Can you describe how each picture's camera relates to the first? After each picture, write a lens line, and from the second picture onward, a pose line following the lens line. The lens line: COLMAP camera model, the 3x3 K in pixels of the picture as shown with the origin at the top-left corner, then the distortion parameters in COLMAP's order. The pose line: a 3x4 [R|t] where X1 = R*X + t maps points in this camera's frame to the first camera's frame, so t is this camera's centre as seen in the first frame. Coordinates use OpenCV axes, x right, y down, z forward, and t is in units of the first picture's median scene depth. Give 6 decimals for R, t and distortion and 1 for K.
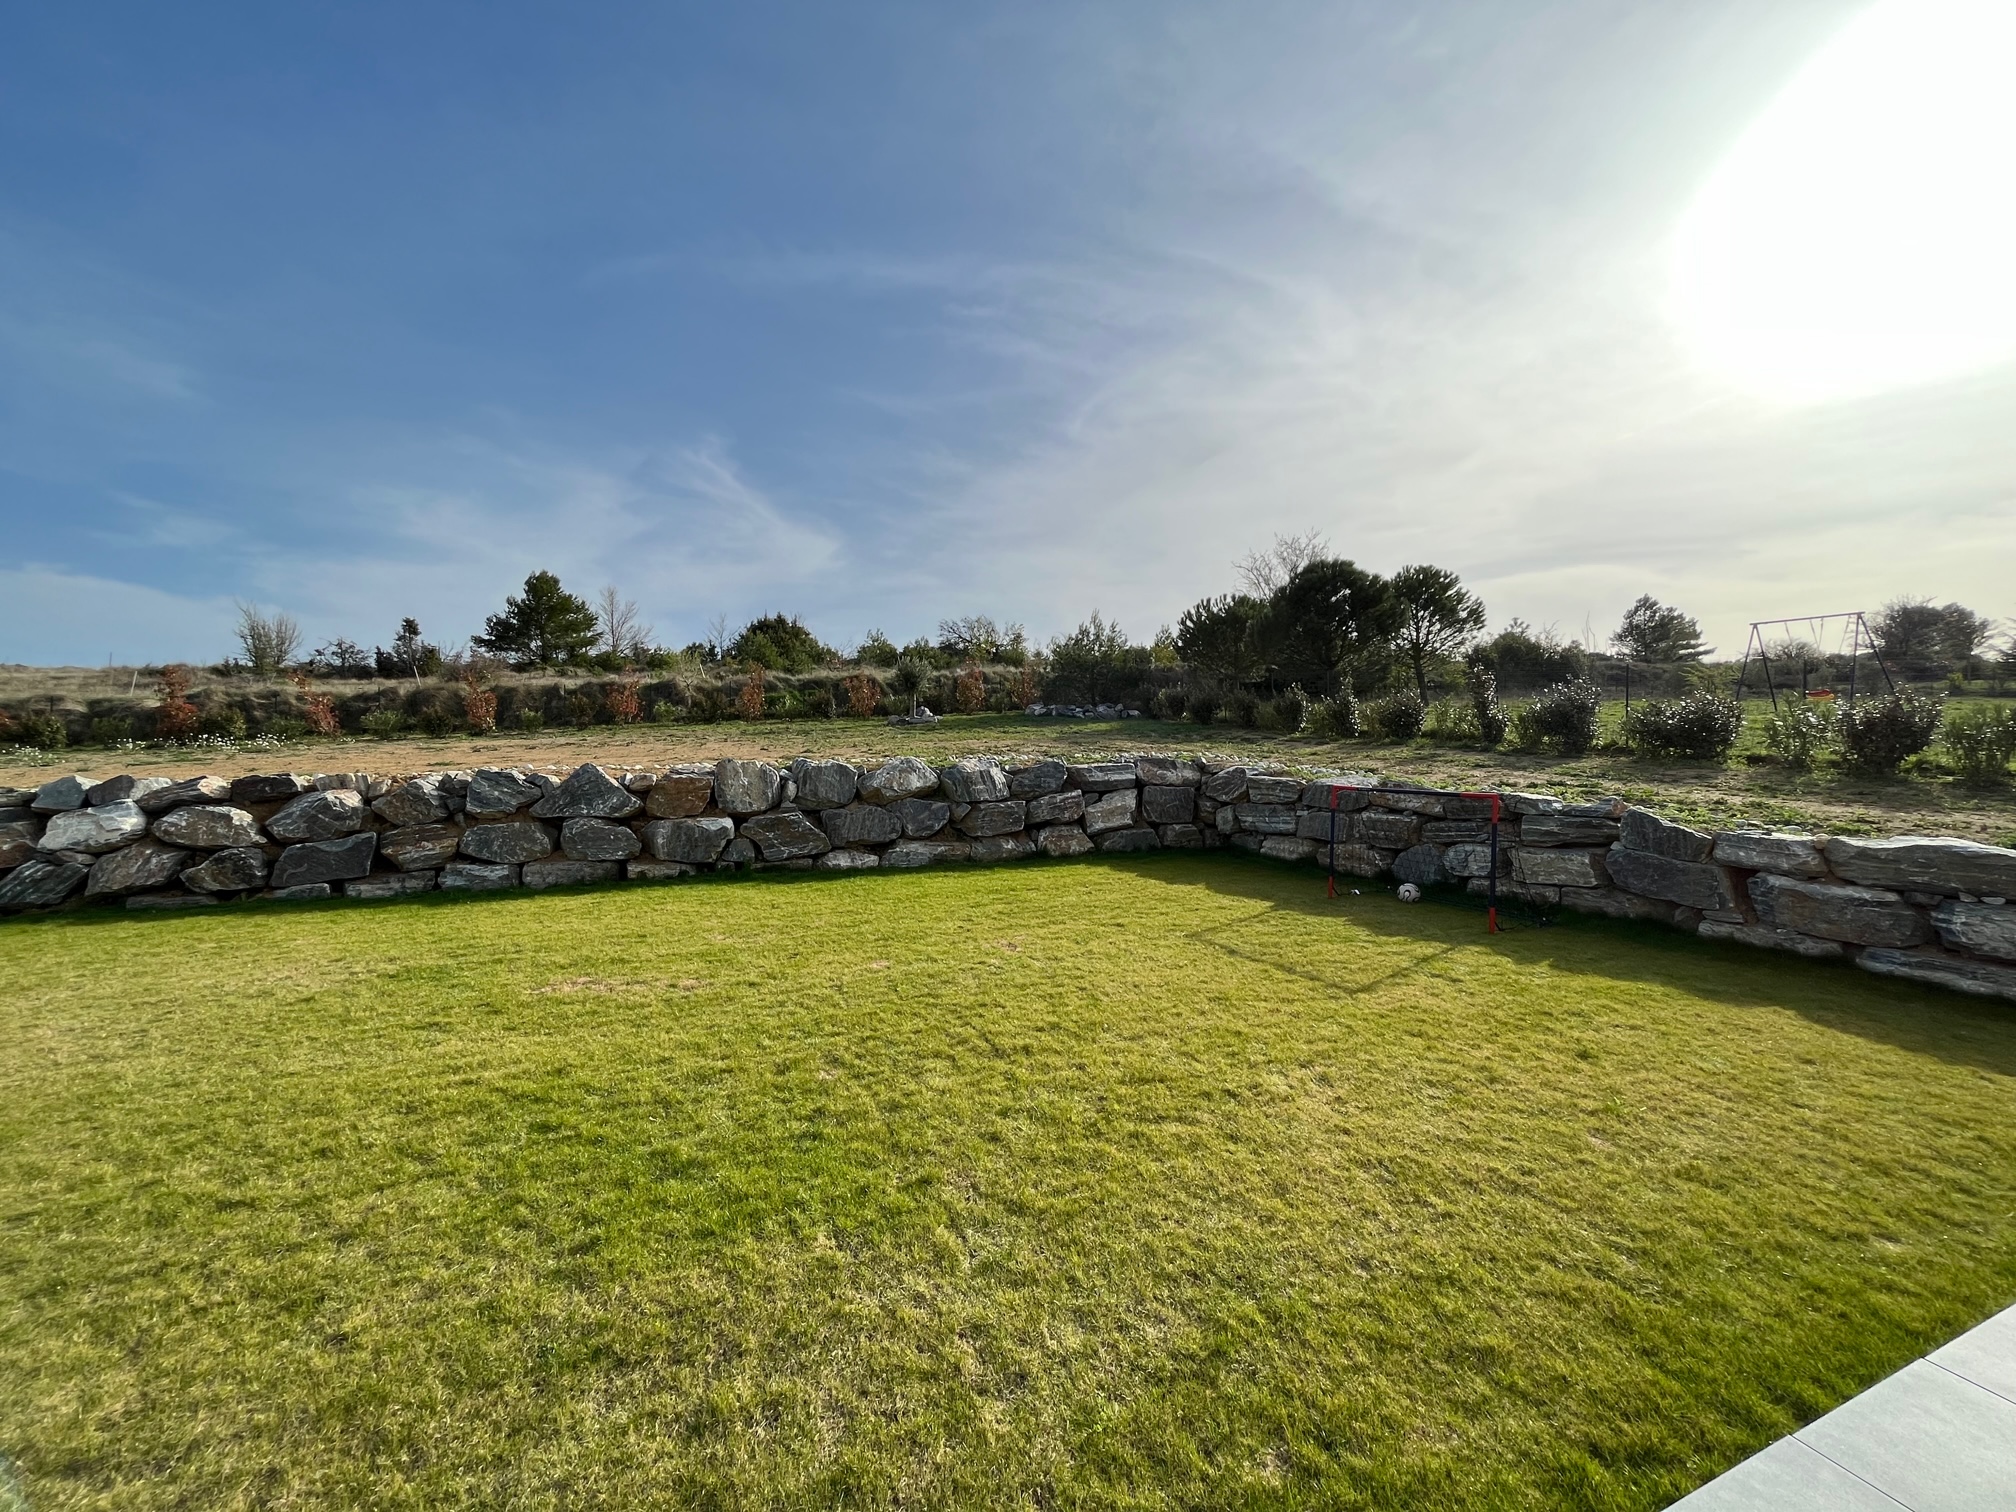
lens RADIAL K [[811.2, 0, 1009.0], [0, 811.2, 751.2], [0, 0, 1]] dist [-0.000912, -0.000538]
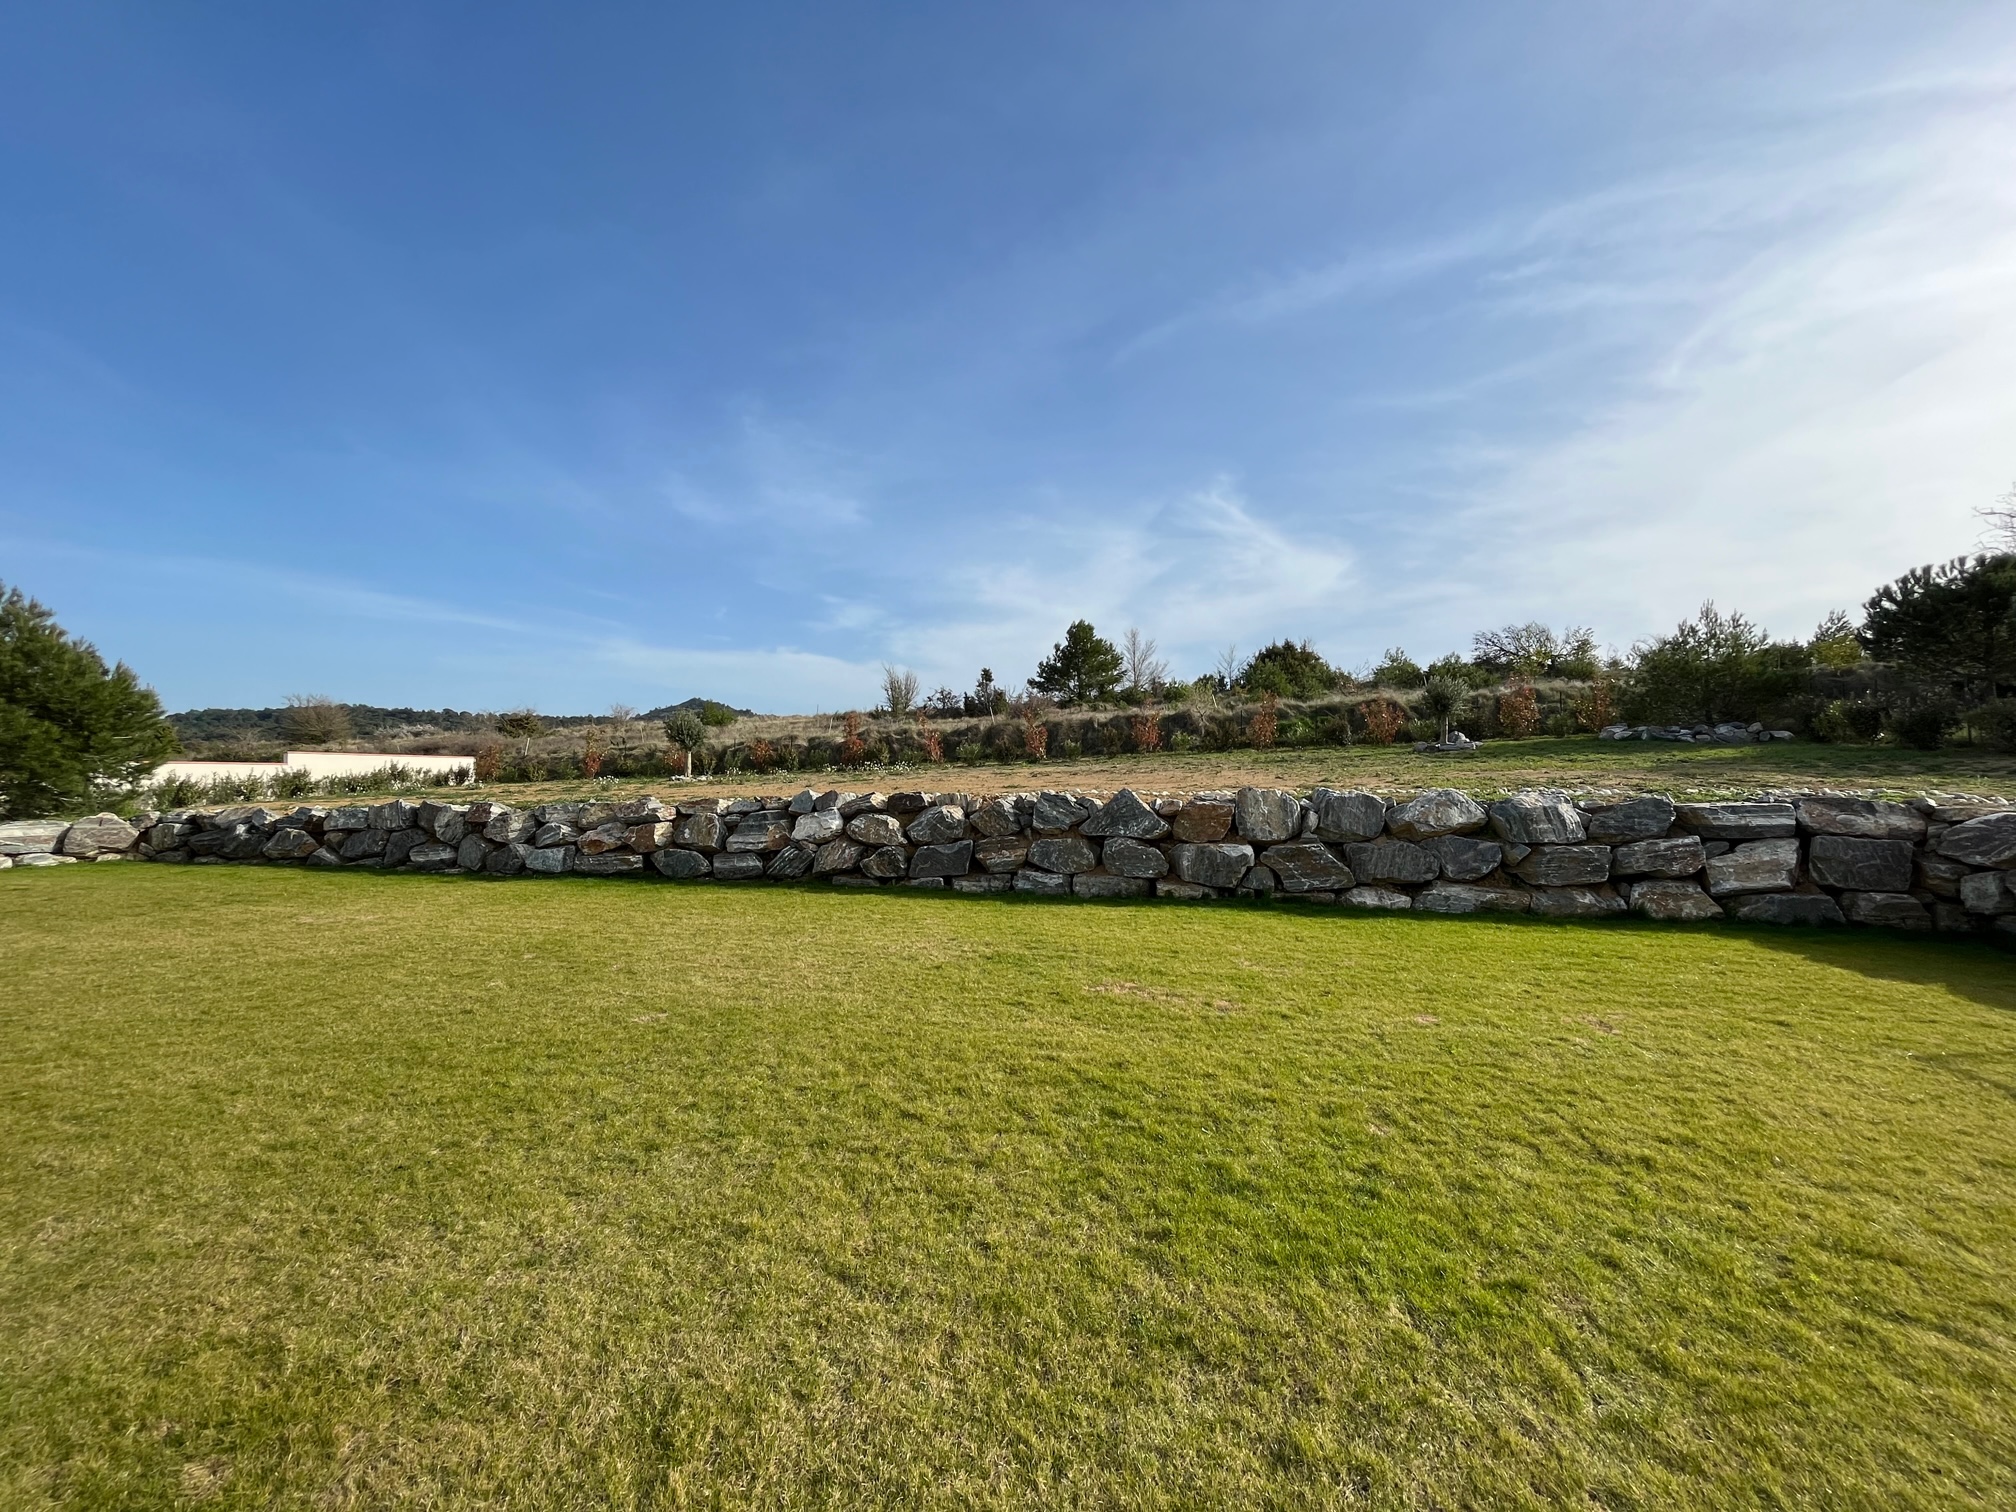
lens RADIAL K [[811.2, 0, 1008.7], [0, 811.2, 755.3], [0, 0, 1]] dist [-0.000912, -0.000538]
pose [[0.824045, -0.002728, -0.566518, -0.020408], [-0.013492, 0.999610, -0.024439, -0.001675], [0.566364, 0.027783, 0.823687, -0.009867]]
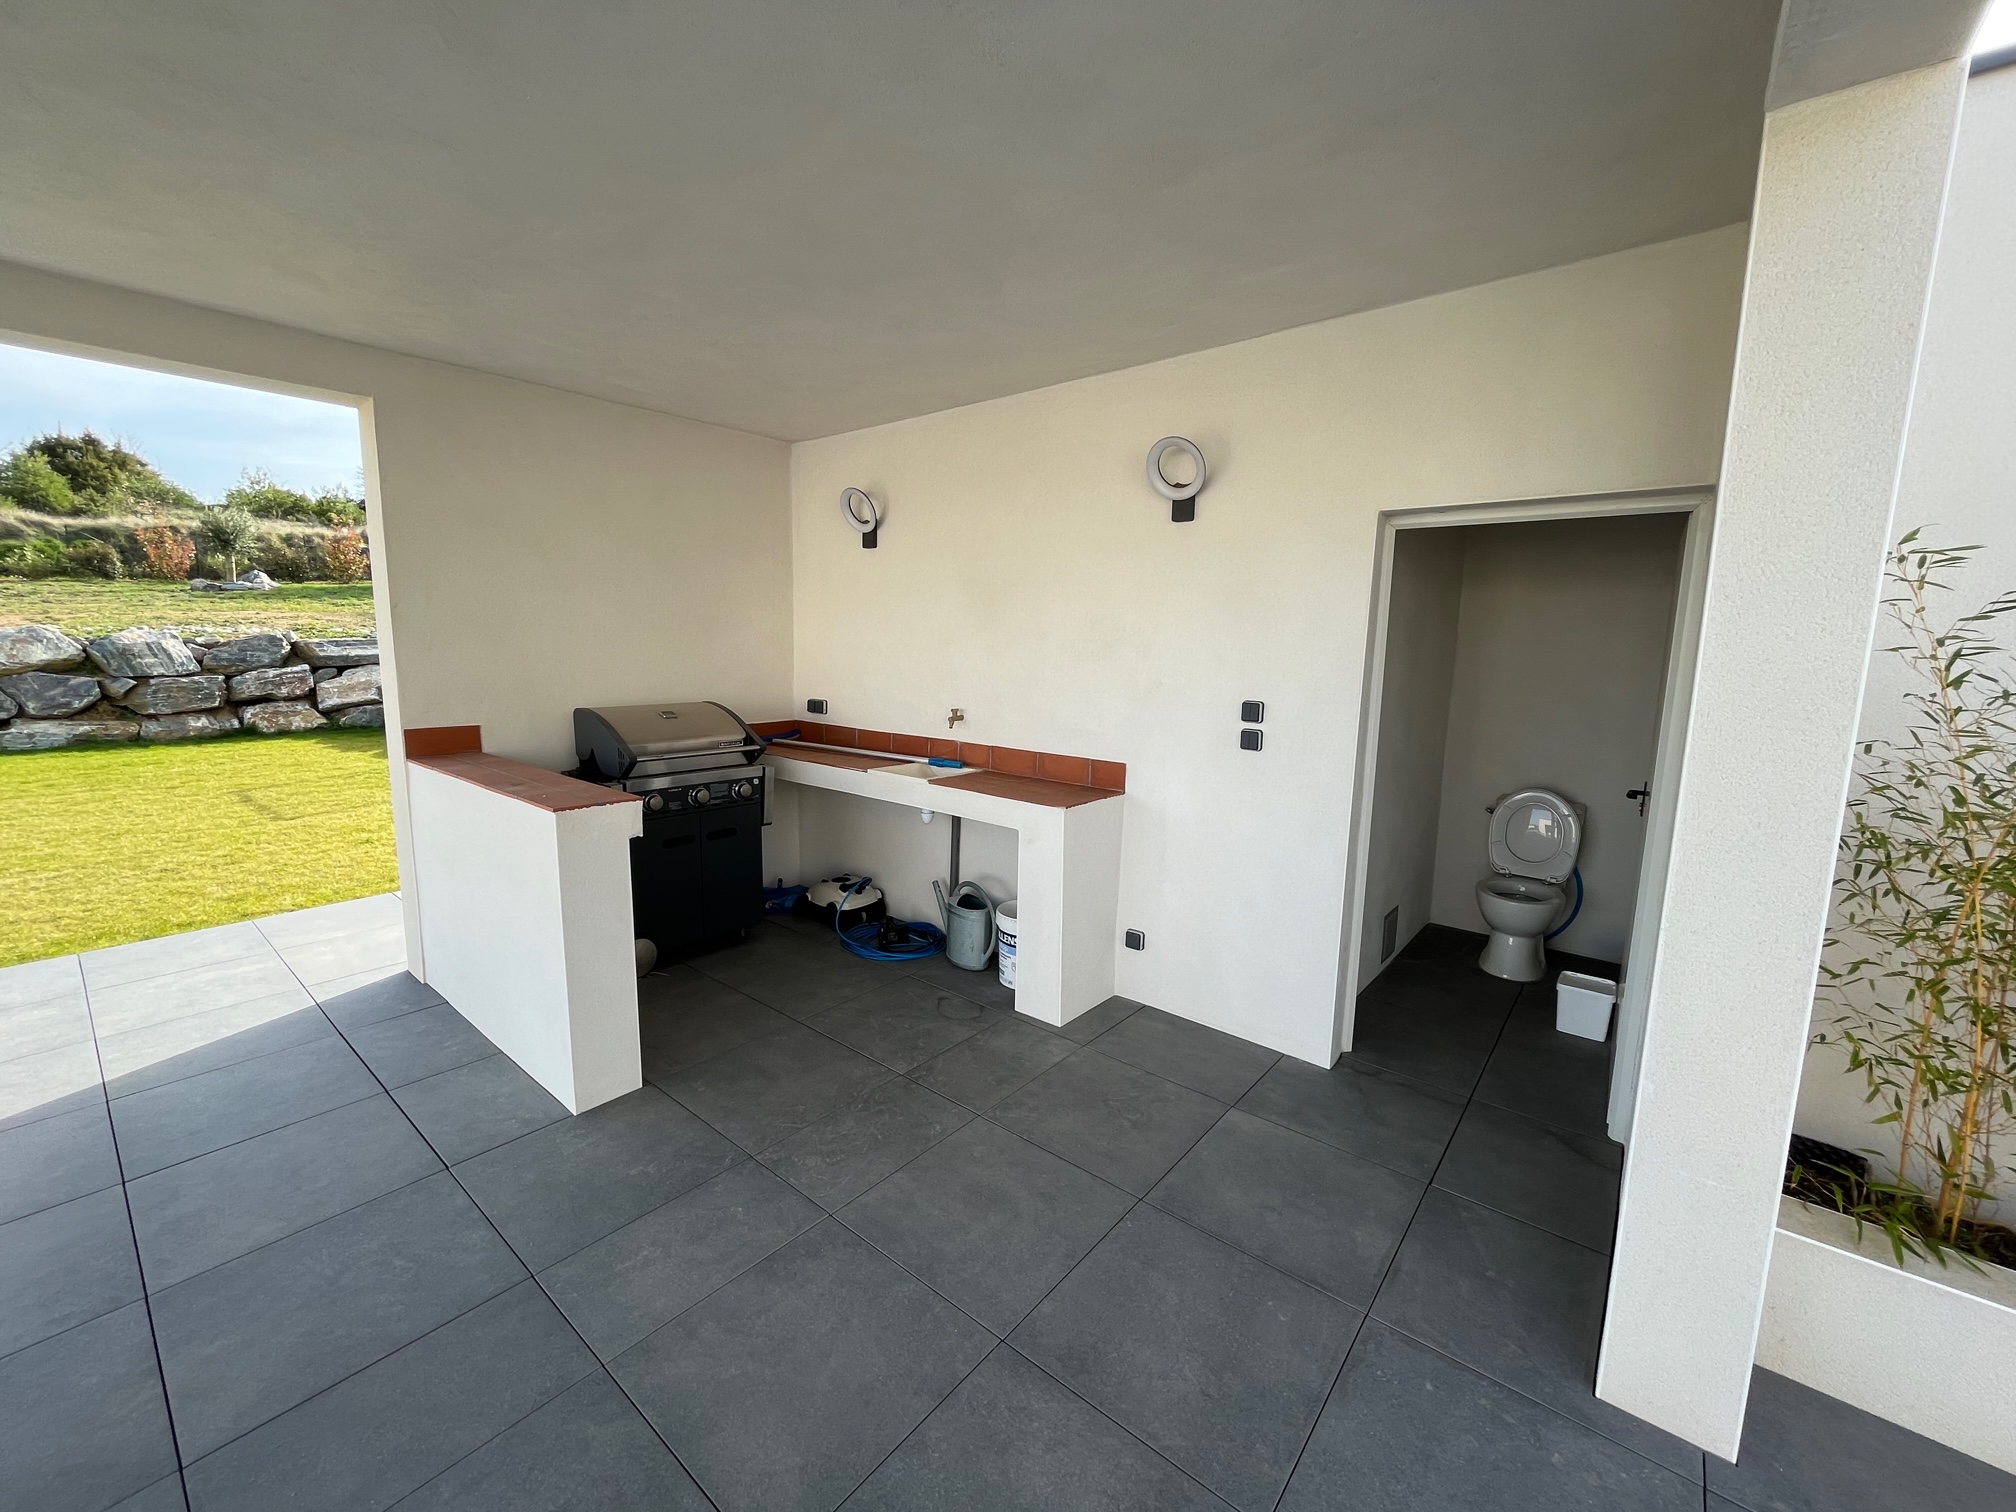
lens RADIAL K [[811.2, 0, 1008.0], [0, 811.2, 751.1], [0, 0, 1]] dist [-0.000912, -0.000538]
pose [[0.885025, -0.043615, 0.463497, 0.498523], [-0.022180, 0.990521, 0.135560, -0.000111], [-0.465015, -0.130254, 0.875668, -0.337539]]
